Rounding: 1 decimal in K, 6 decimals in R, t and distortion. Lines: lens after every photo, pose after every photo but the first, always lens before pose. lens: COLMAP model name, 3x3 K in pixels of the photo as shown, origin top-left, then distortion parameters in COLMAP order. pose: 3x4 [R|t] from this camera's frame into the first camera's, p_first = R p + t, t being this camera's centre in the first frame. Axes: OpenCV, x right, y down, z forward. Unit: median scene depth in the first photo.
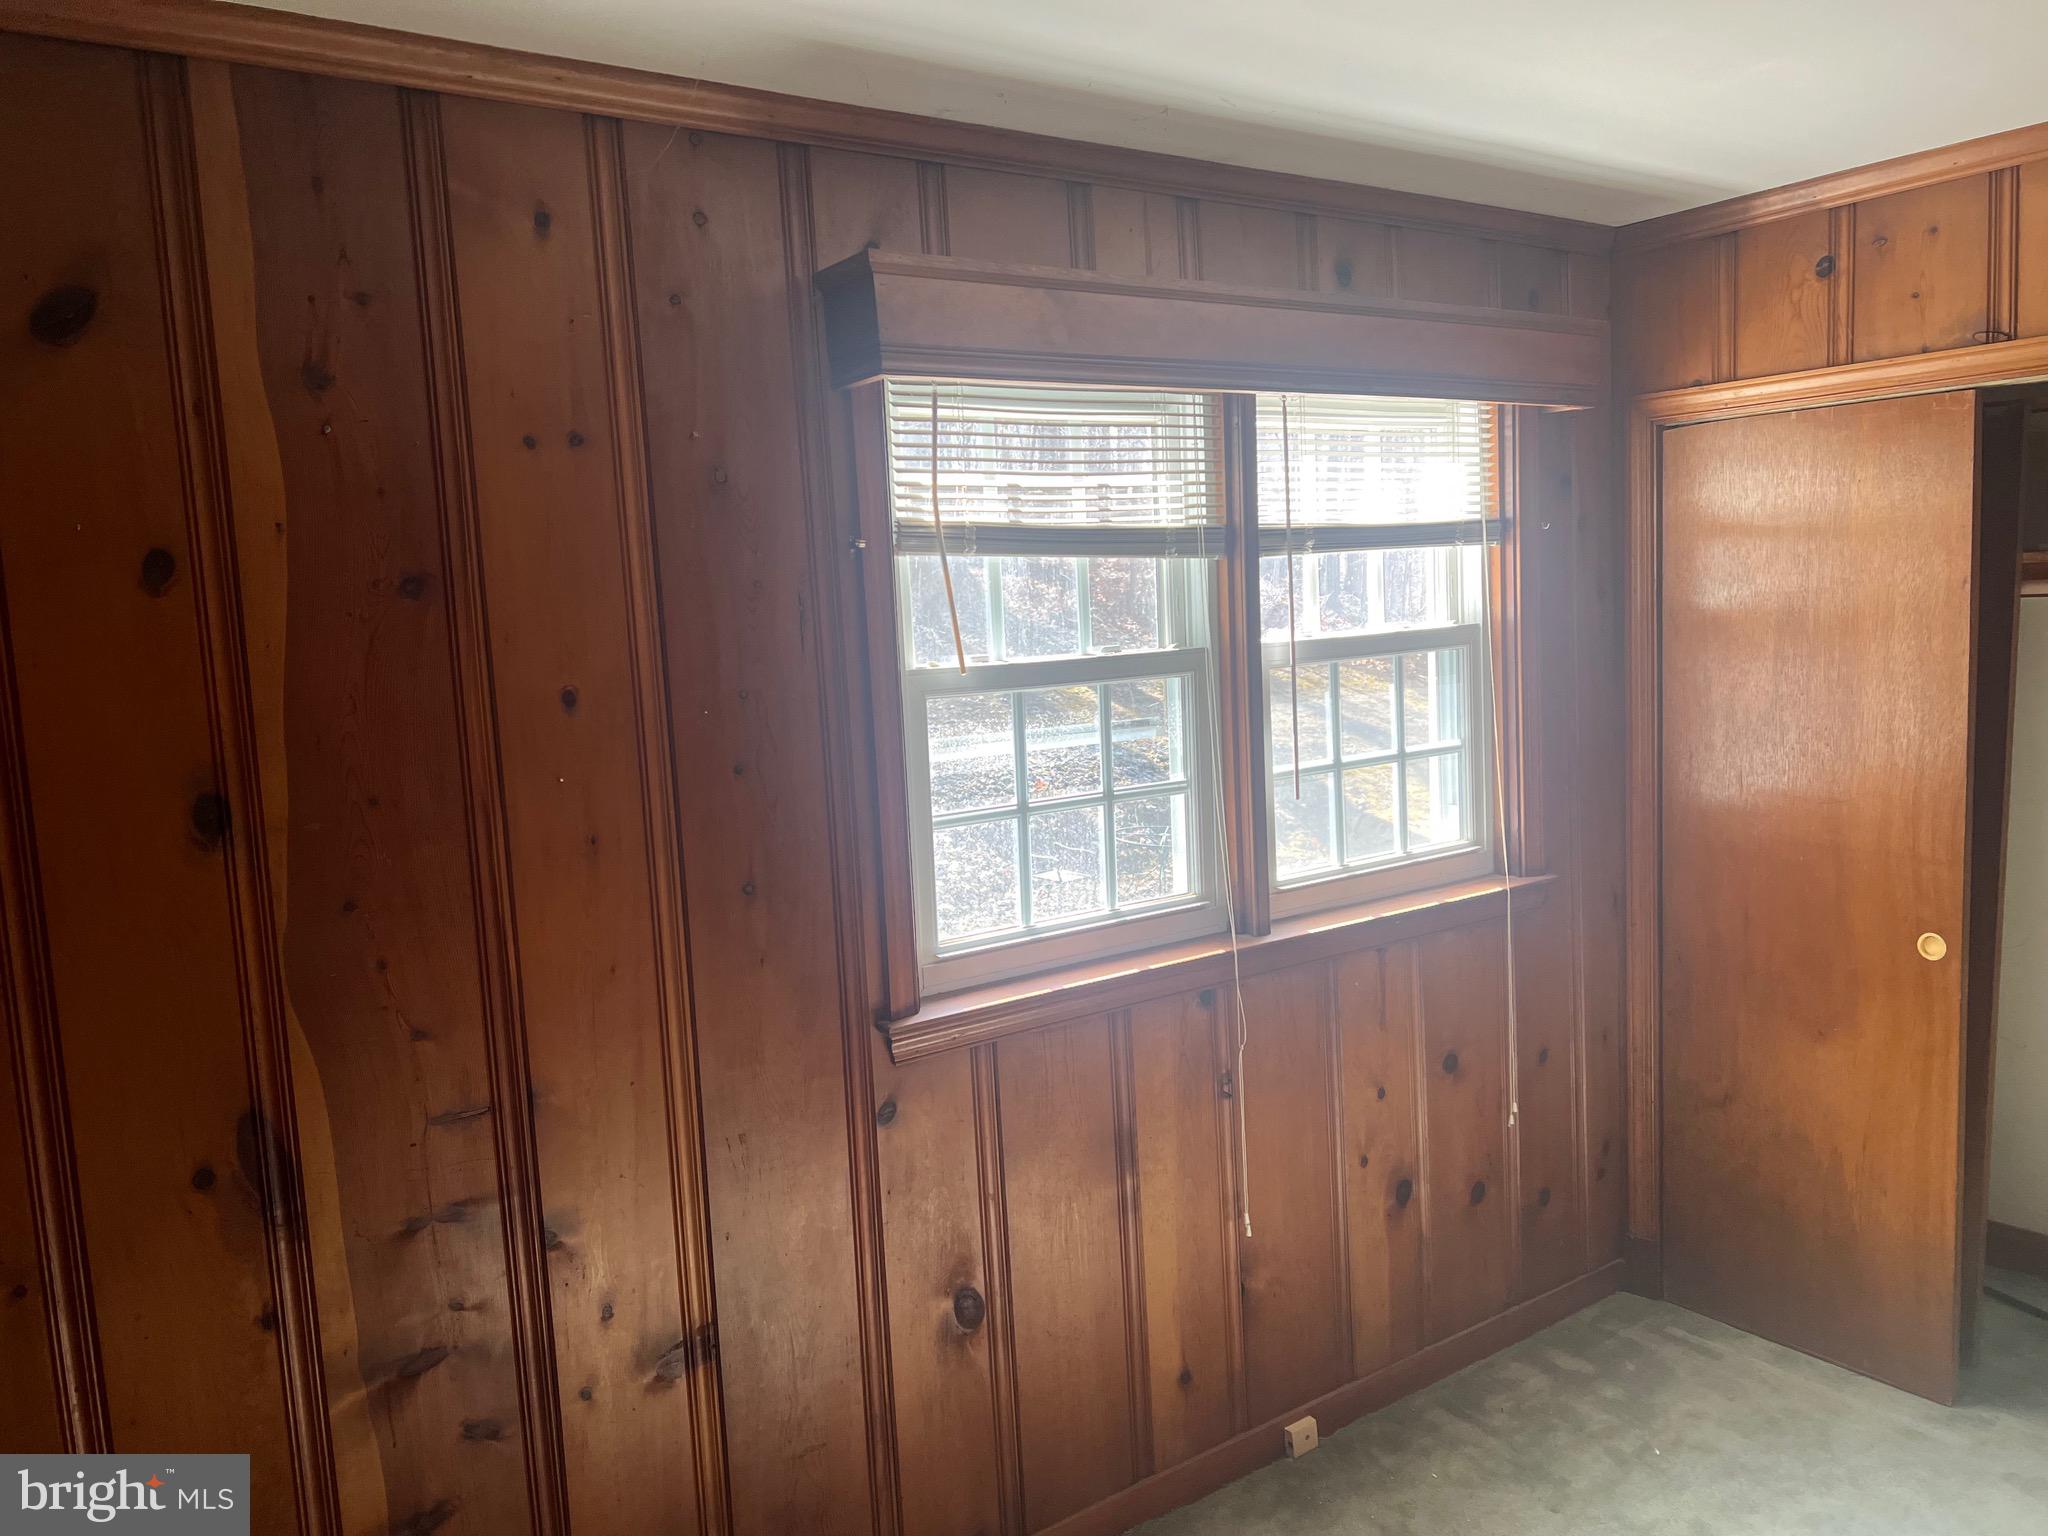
lens RADIAL K [[1516.2, 0, 1030.8], [0, 1516.2, 757.4], [0, 0, 1]] dist [0.059988, -0.061363]
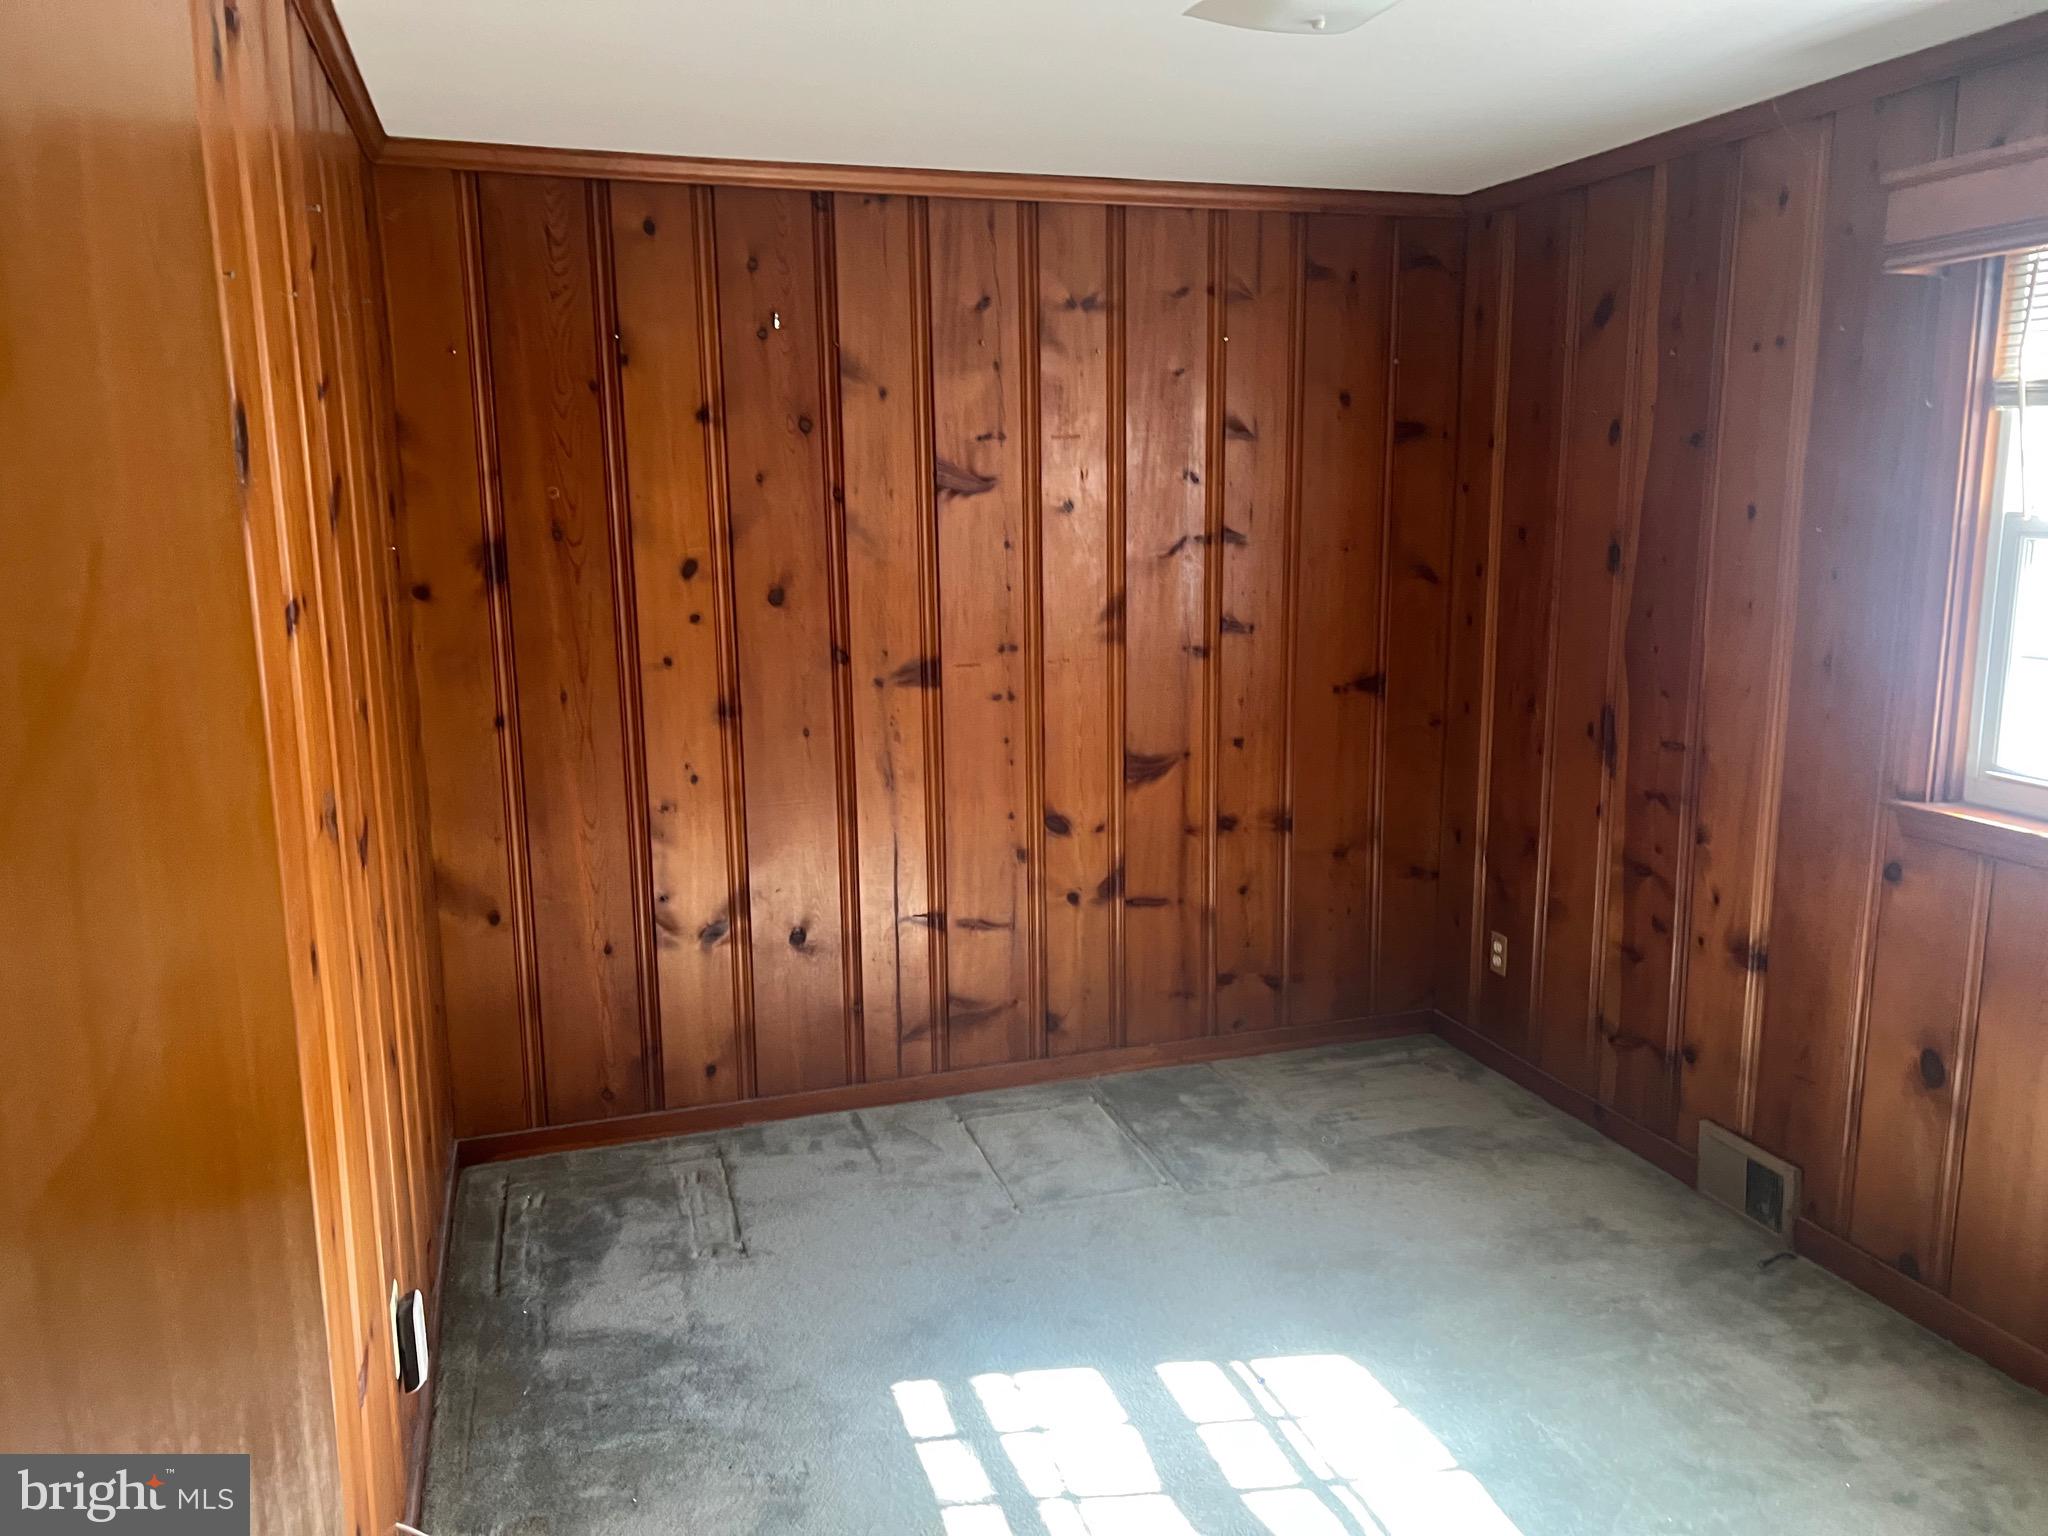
lens RADIAL K [[1516.2, 0, 1030.8], [0, 1516.2, 757.4], [0, 0, 1]] dist [0.059988, -0.061363]
pose [[-0.295684, 0.211547, -0.931568, 1.396849], [-0.078353, 0.966516, 0.244353, -0.117480], [0.952067, 0.145242, -0.269208, 0.728713]]
